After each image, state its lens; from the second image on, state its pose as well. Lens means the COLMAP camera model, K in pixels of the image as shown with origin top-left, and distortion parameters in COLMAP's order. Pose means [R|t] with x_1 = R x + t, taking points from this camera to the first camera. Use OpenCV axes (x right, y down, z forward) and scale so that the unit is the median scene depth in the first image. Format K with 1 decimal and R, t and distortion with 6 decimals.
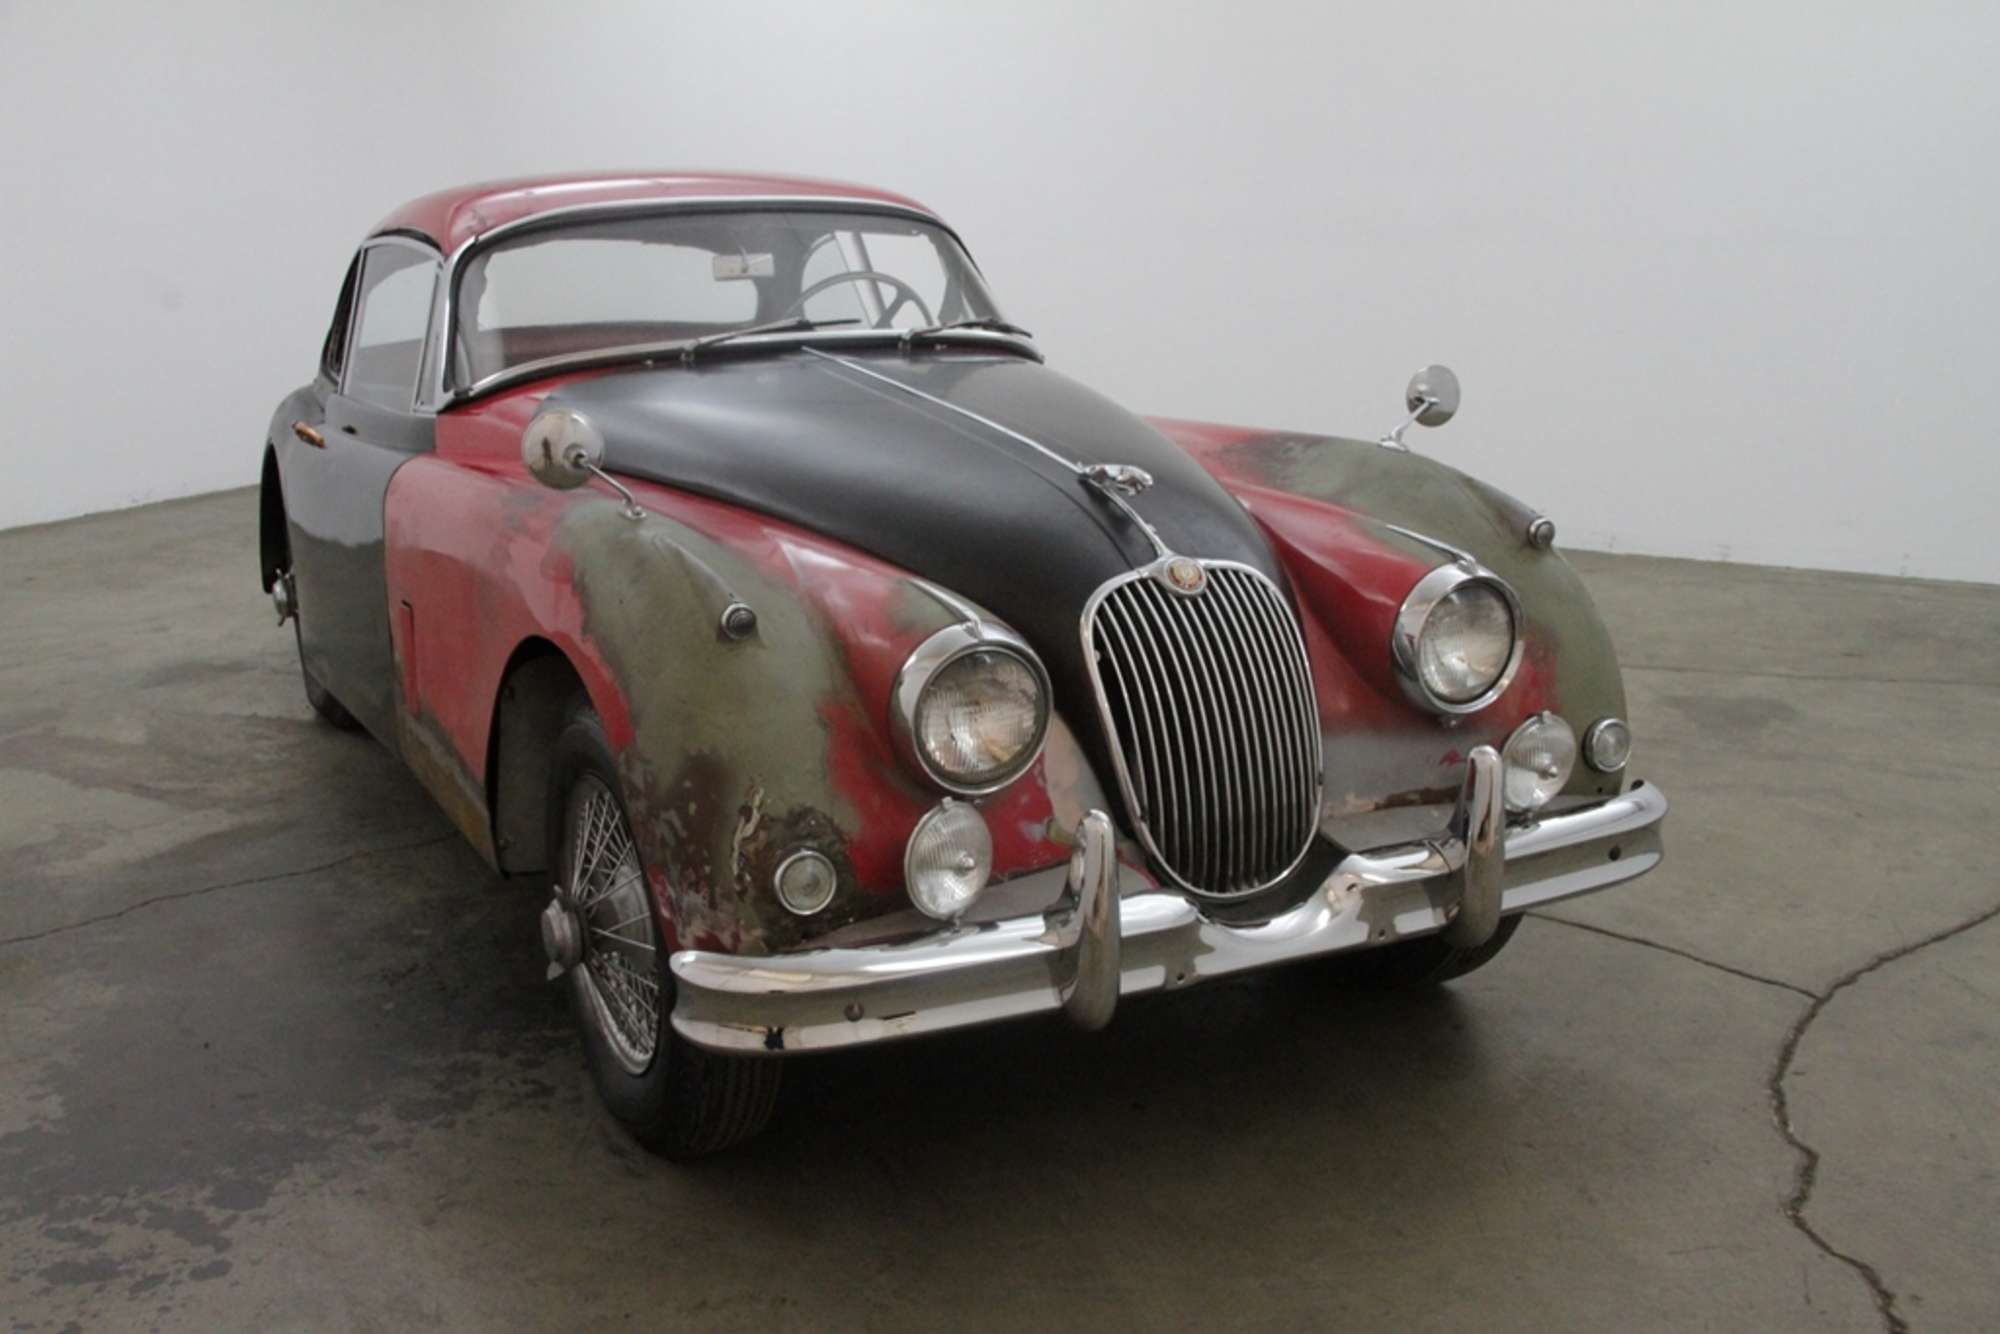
lens RADIAL K [[2082.4, 0, 1000.0], [0, 2082.4, 667.0], [0, 0, 1]] dist [-0.025719, 0.028700]
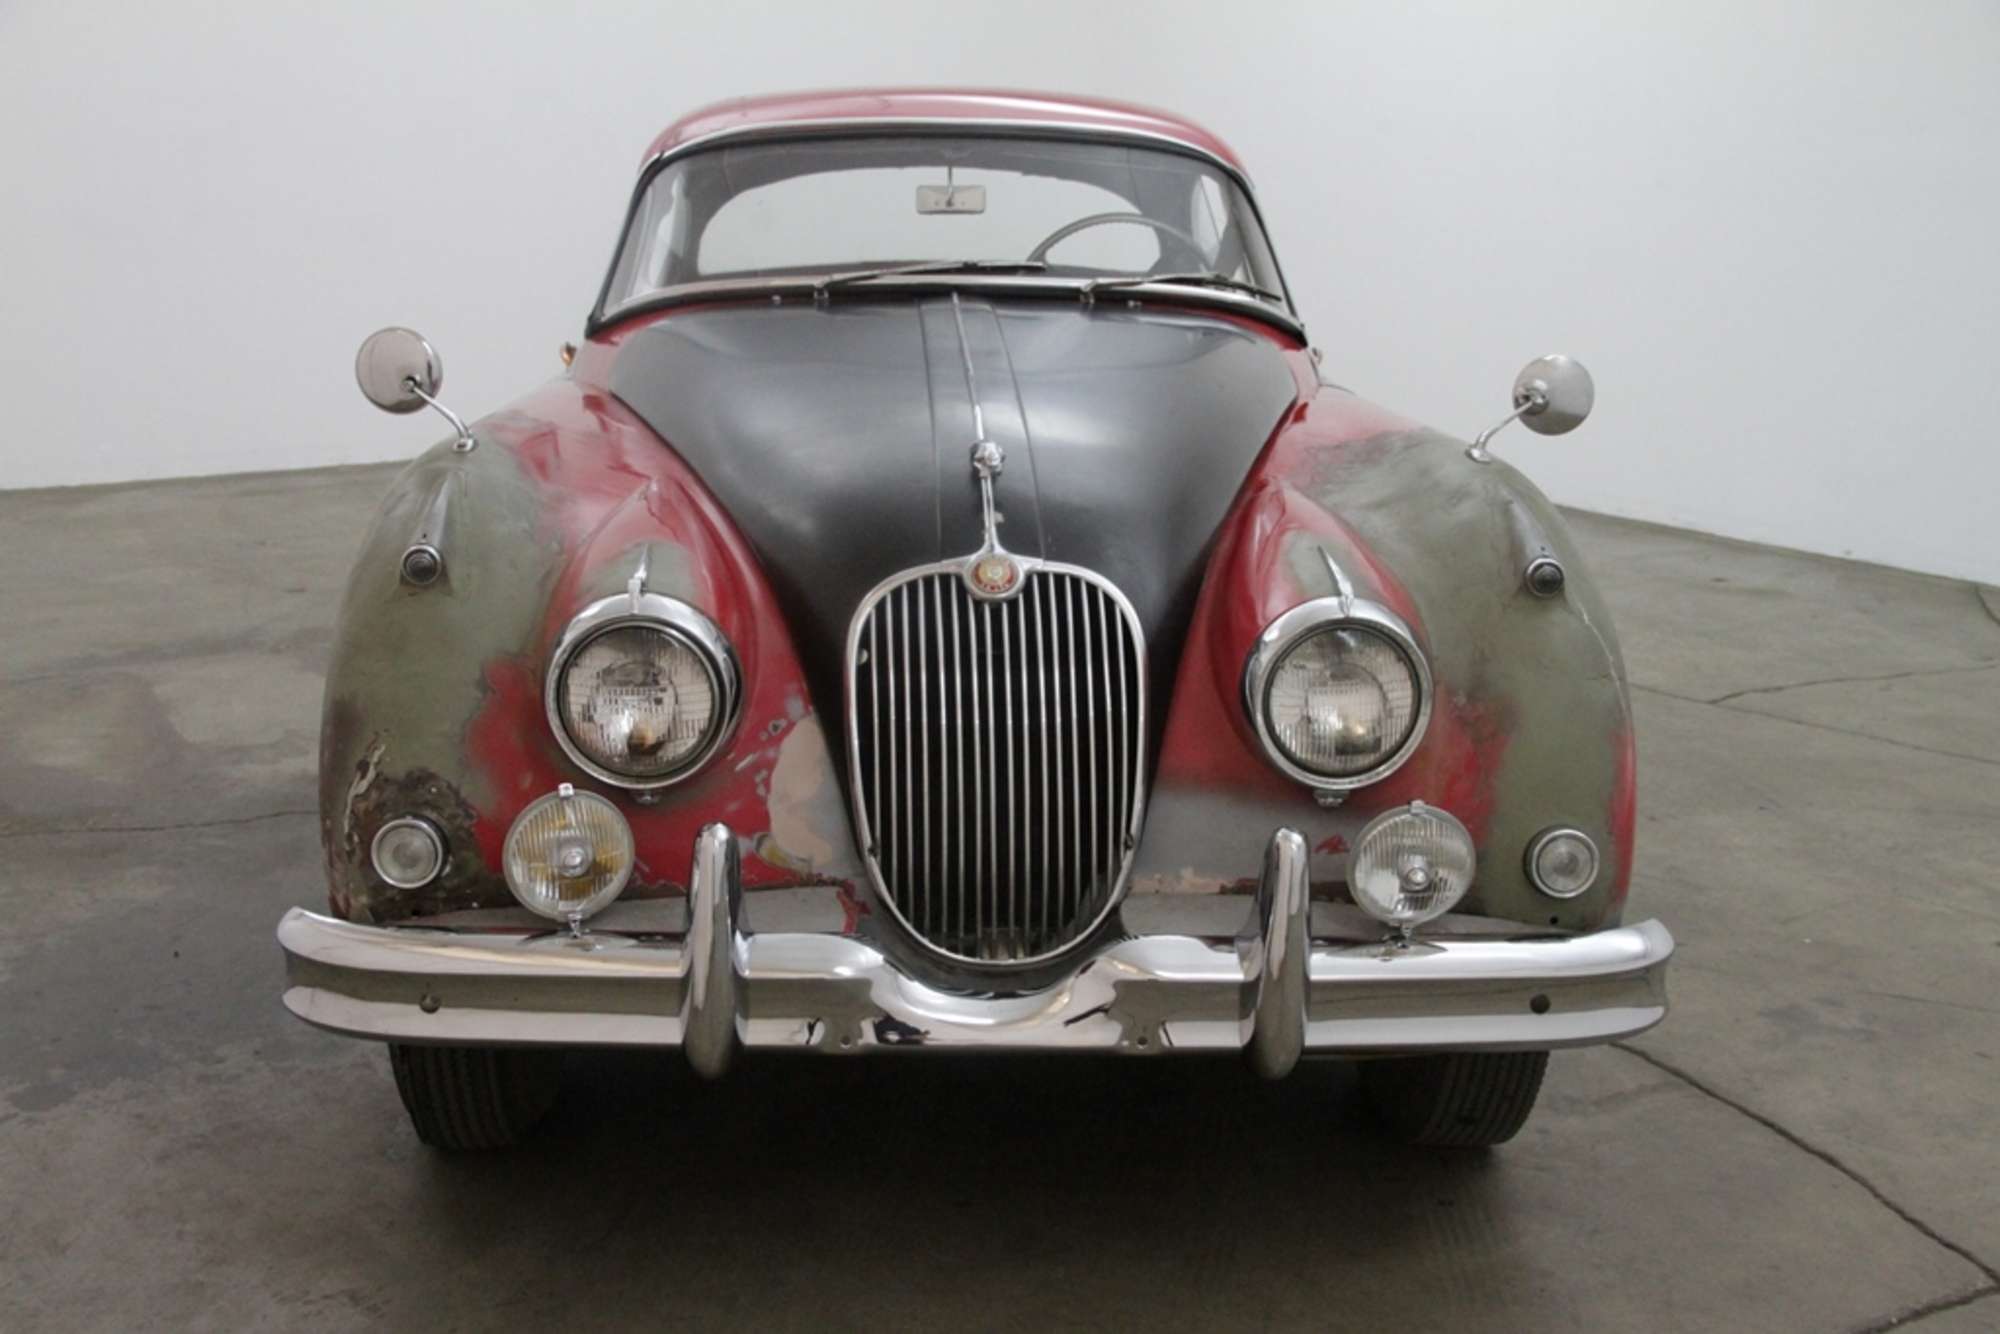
lens RADIAL K [[2422.8, 0, 1000.0], [0, 2422.8, 667.0], [0, 0, 1]] dist [0.004480, 0.005054]
pose [[0.906541, 0.121564, -0.404235, 0.489255], [-0.124937, 0.991999, 0.018135, -0.025355], [0.403205, 0.034063, 0.914476, 0.112966]]
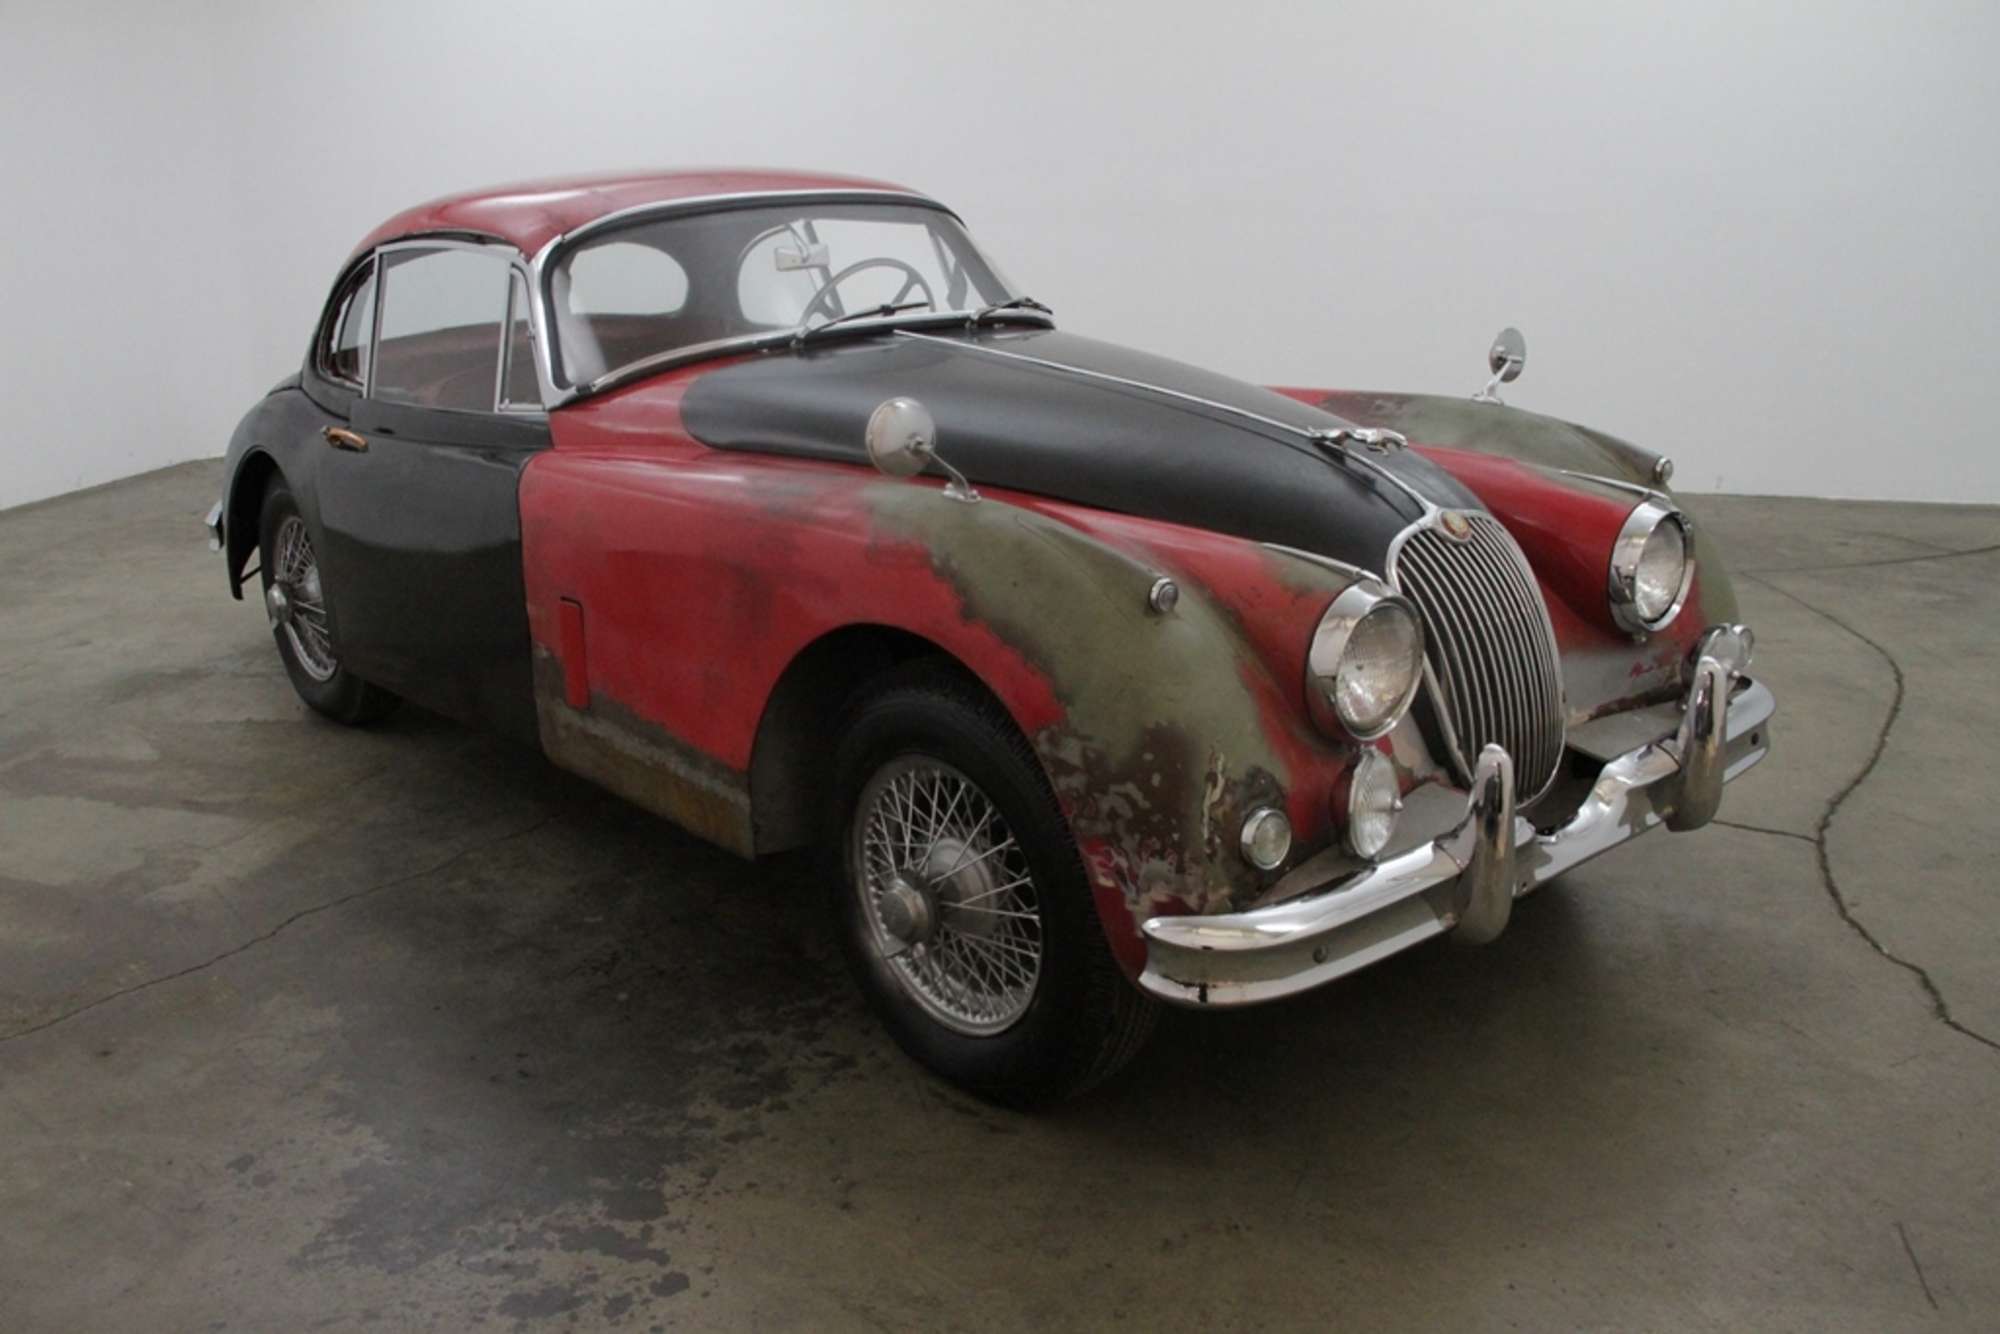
lens RADIAL K [[1814.1, 0, 1000.0], [0, 1814.1, 667.0], [0, 0, 1]] dist [-0.149406, 0.200901]
pose [[0.968550, -0.080567, 0.235414, -0.376393], [0.071628, 0.996357, 0.046293, -0.030487], [-0.238286, -0.027975, 0.970792, 0.129670]]
